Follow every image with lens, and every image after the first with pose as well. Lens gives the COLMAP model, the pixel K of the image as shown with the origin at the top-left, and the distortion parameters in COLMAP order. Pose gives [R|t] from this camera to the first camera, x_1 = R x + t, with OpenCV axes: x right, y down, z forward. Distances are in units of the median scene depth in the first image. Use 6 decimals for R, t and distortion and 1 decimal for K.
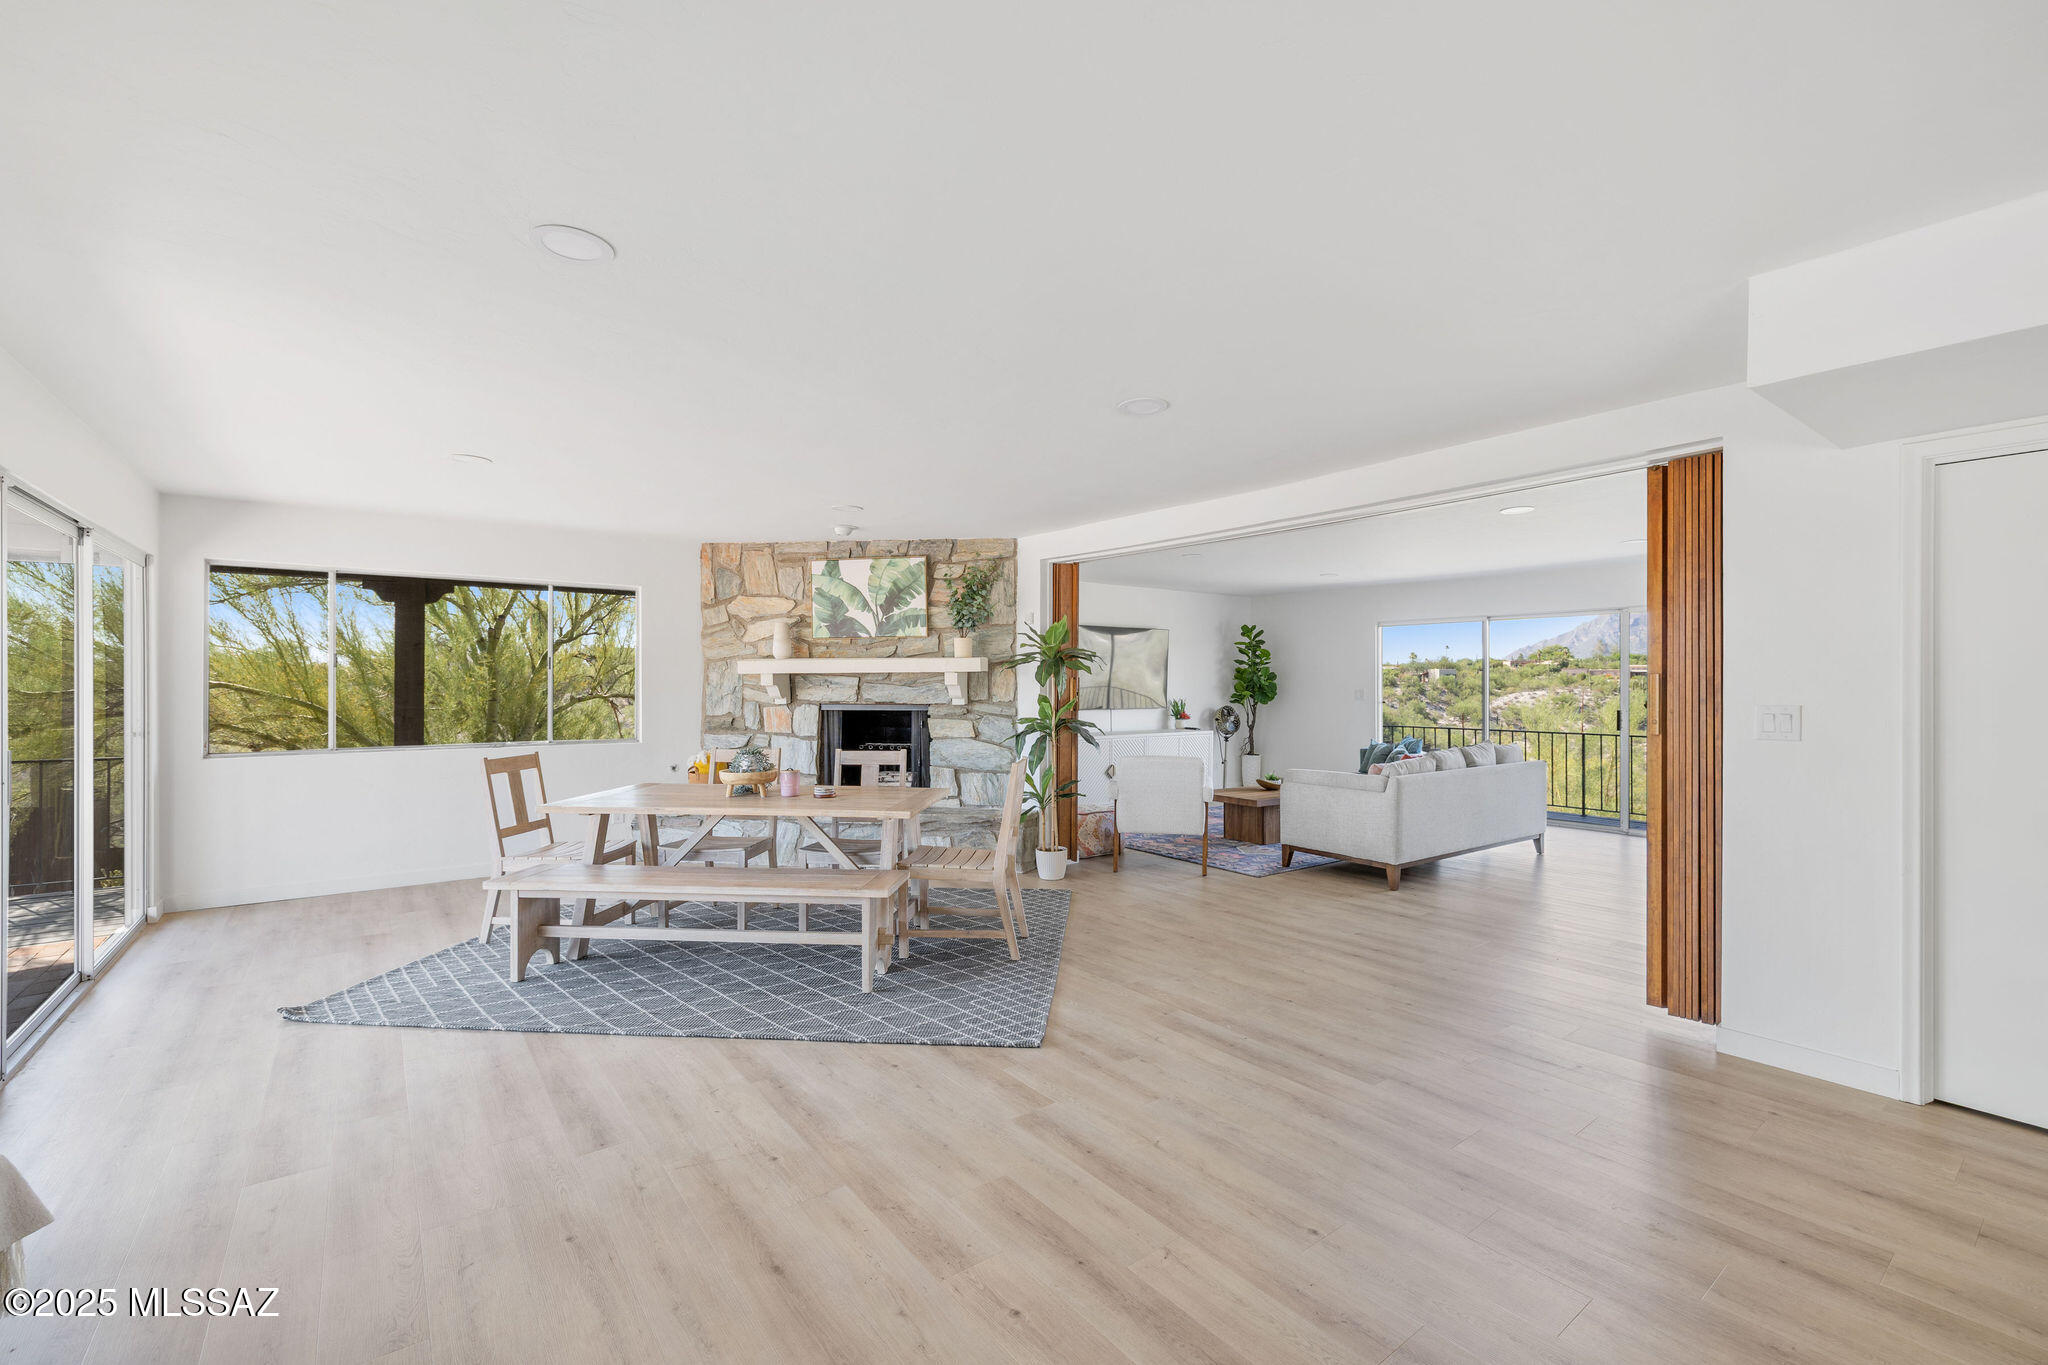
lens RADIAL K [[865.7, 0, 1040.6], [0, 865.7, 685.0], [0, 0, 1]] dist [-0.002778, 0.002305]
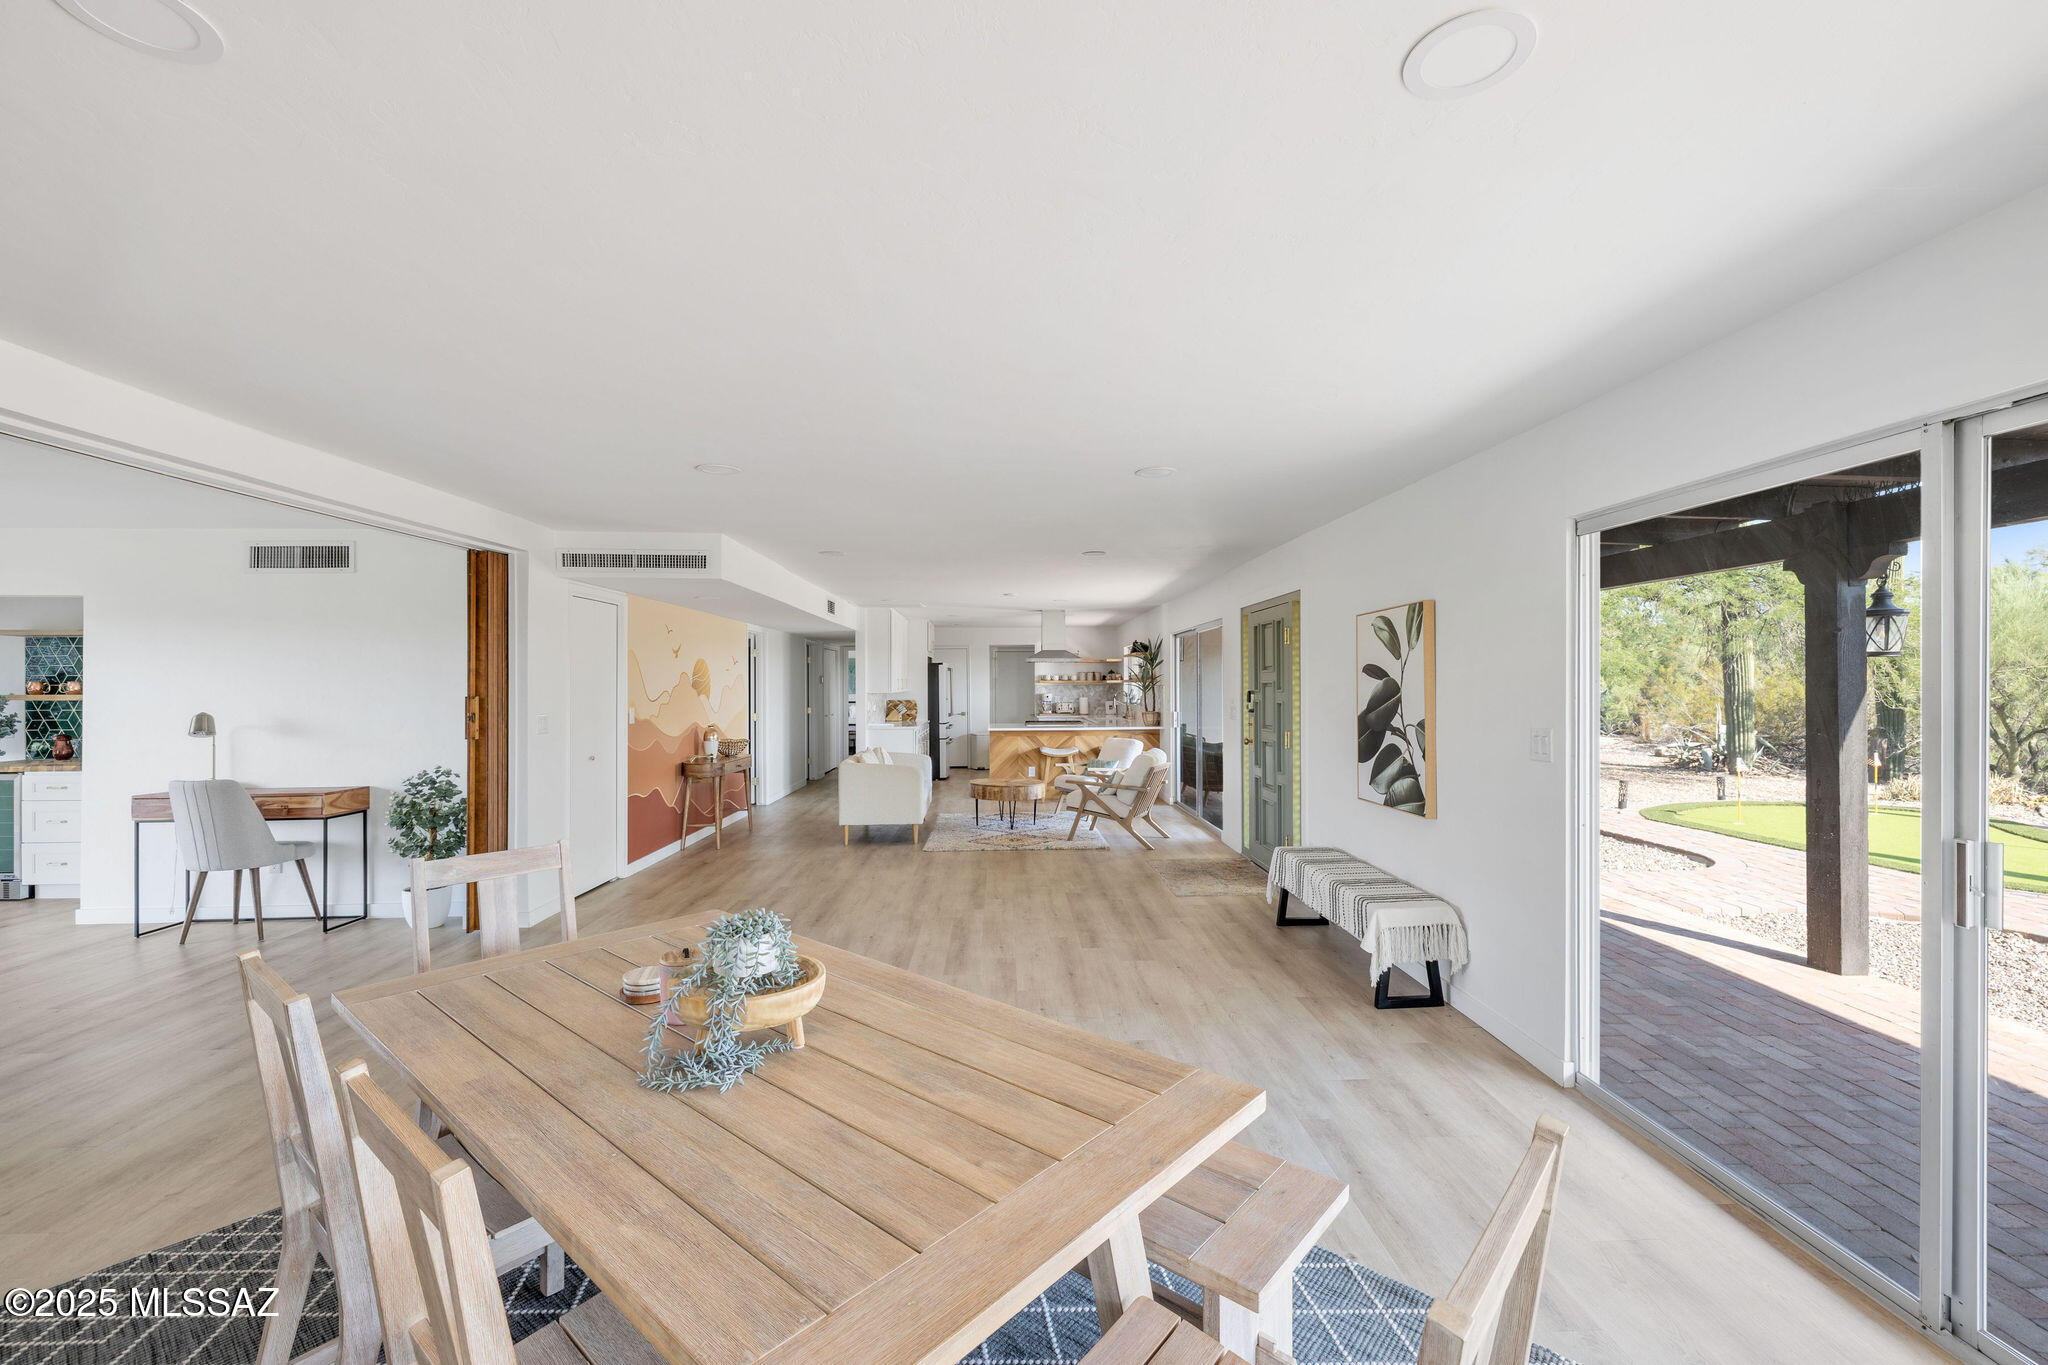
lens RADIAL K [[865.7, 0, 1038.1], [0, 865.7, 680.2], [0, 0, 1]] dist [-0.002778, 0.002305]
pose [[-0.816852, 0.003427, 0.576837, -0.445299], [0.002867, 0.999994, -0.001881, -0.019089], [-0.576840, 0.000117, -0.816857, 0.840895]]
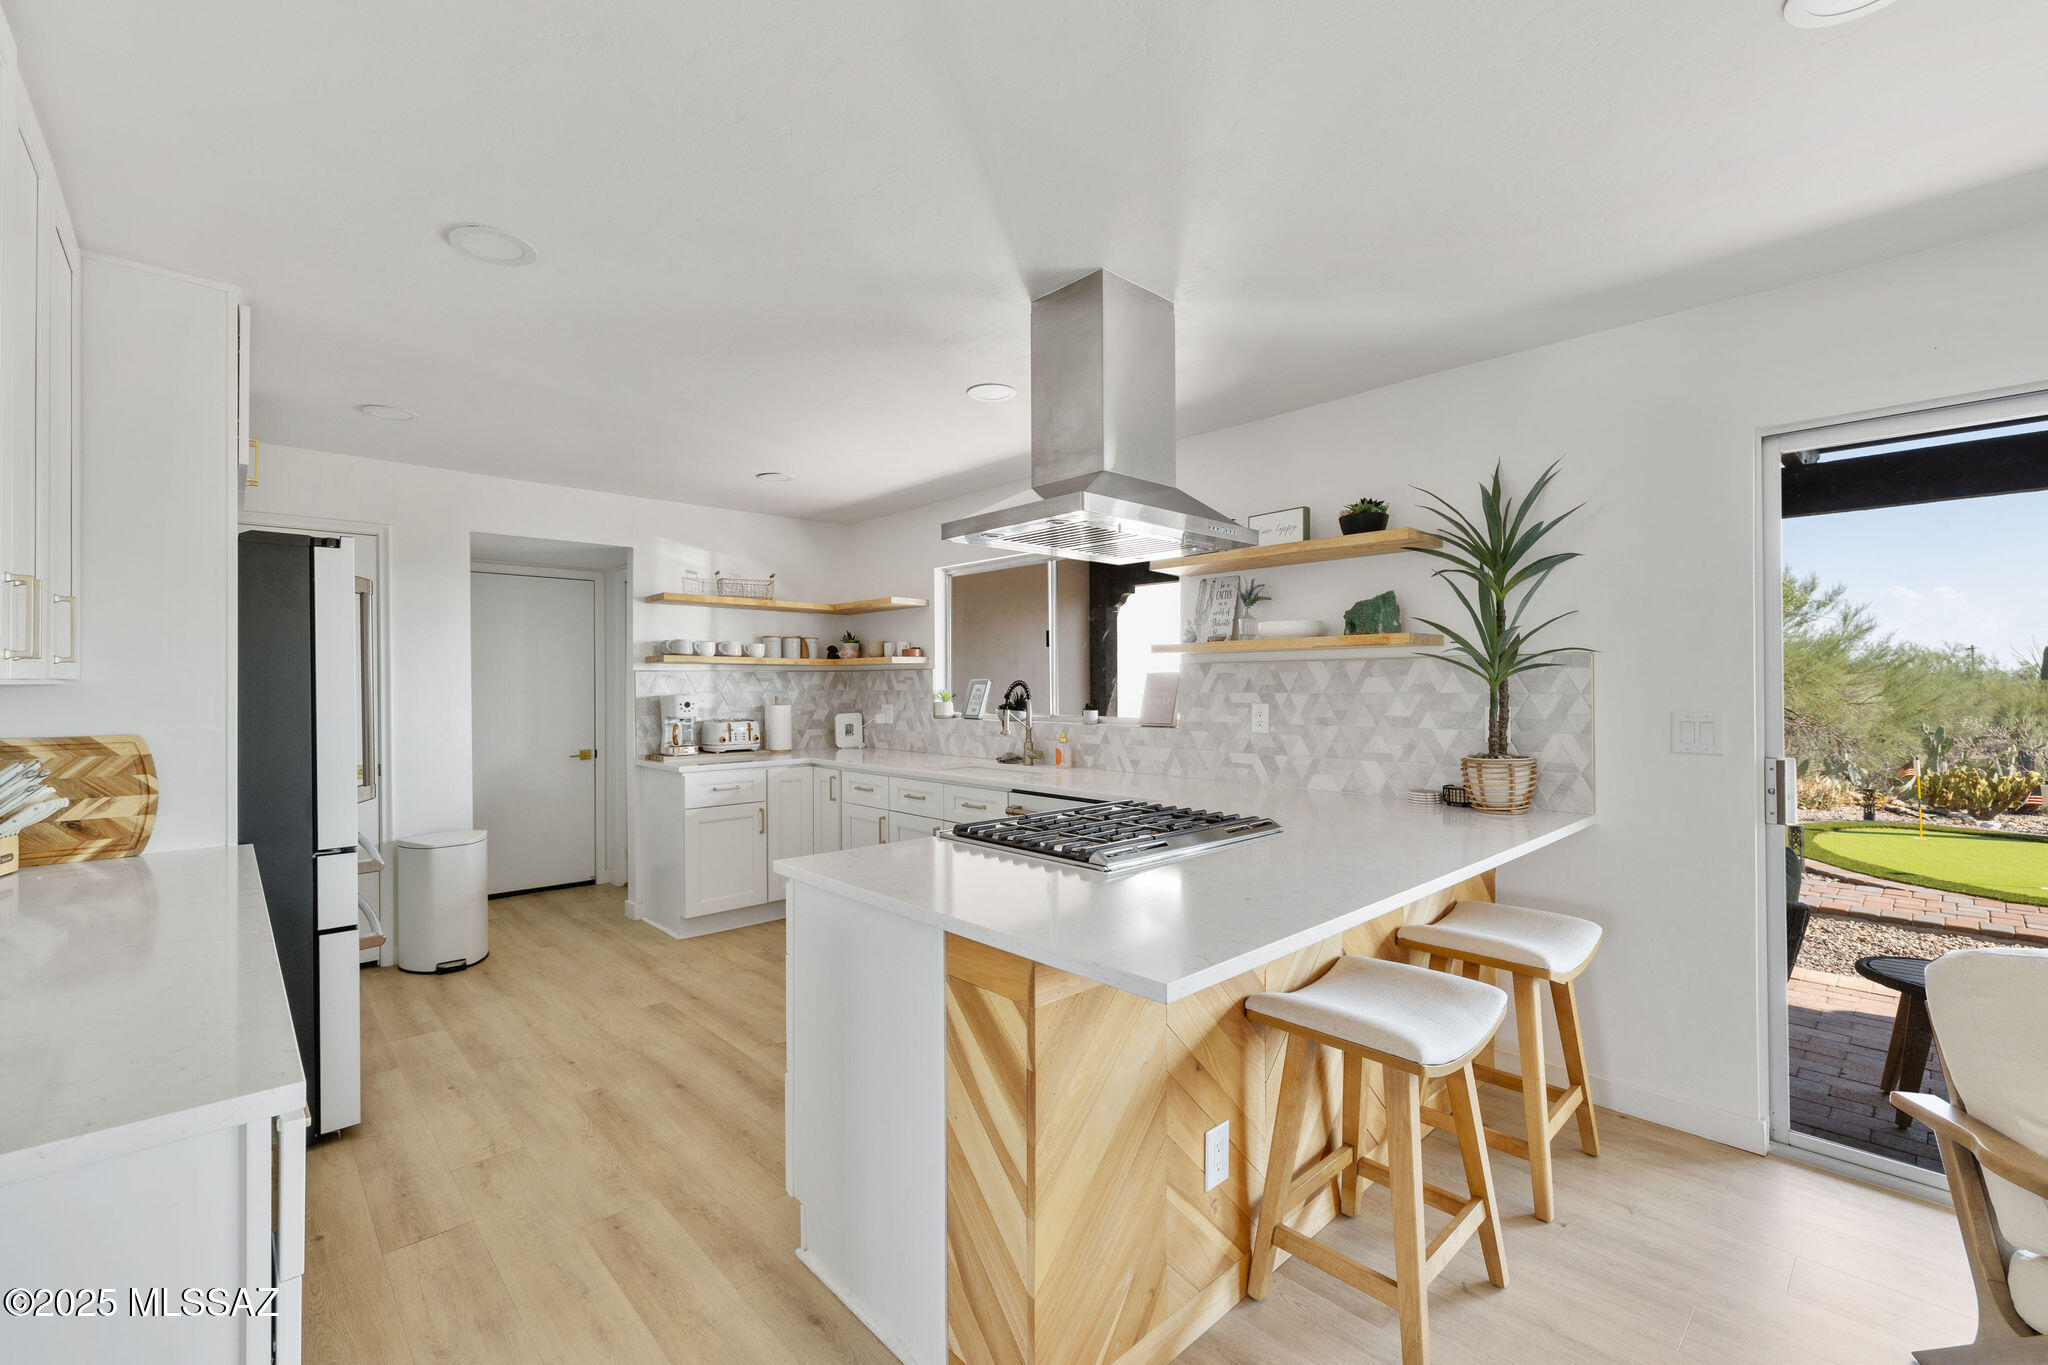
lens RADIAL K [[865.7, 0, 1037.1], [0, 865.7, 683.0], [0, 0, 1]] dist [-0.002778, 0.002305]
pose [[-0.994968, 0.002099, -0.100172, 0.595090], [0.002232, 0.999997, -0.001219, 0.002679], [0.100169, -0.001436, -0.994969, -0.225783]]
